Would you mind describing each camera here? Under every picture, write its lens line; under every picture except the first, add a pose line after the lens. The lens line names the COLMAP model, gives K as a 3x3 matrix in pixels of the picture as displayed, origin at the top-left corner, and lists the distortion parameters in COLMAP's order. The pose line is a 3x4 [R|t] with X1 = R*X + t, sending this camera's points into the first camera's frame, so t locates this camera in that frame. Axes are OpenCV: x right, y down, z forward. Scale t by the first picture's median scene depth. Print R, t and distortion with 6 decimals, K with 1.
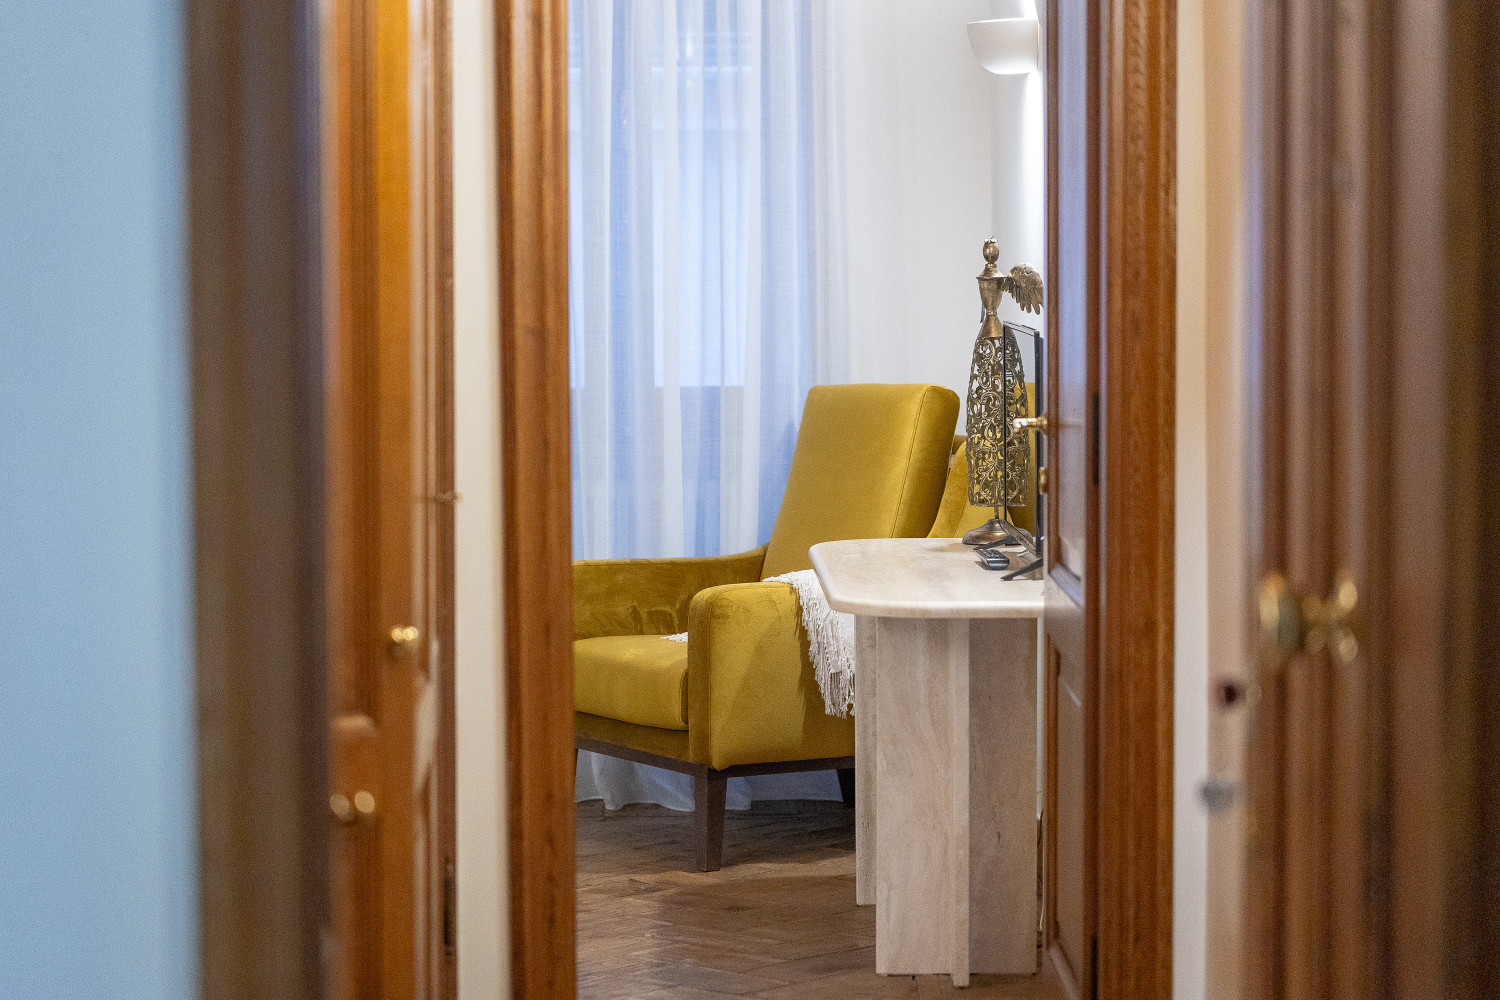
lens RADIAL K [[4509.9, 0, 750.0], [0, 4509.9, 500.0], [0, 0, 1]] dist [-0.073137, -0.328559]
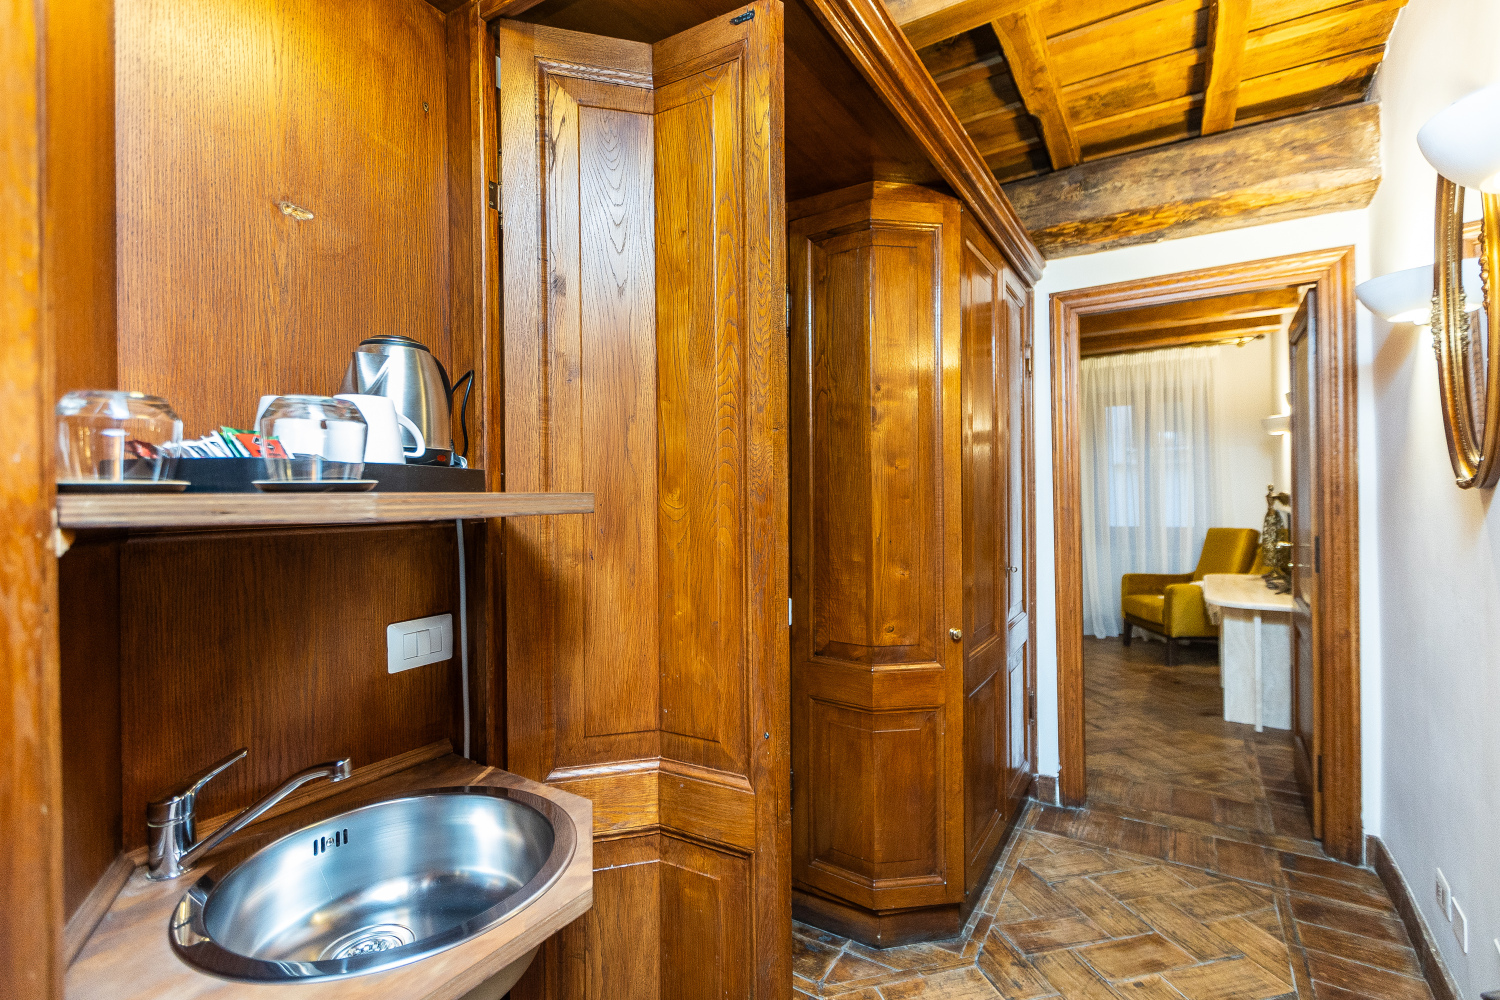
lens RADIAL K [[696.1, 0, 730.9], [0, 696.1, 494.4], [0, 0, 1]] dist [0.000639, -0.004247]
pose [[0.816163, -0.008509, -0.577759, 0.026324], [-0.027051, 0.998233, -0.052915, -0.013592], [0.577188, 0.058817, 0.814491, 0.378779]]
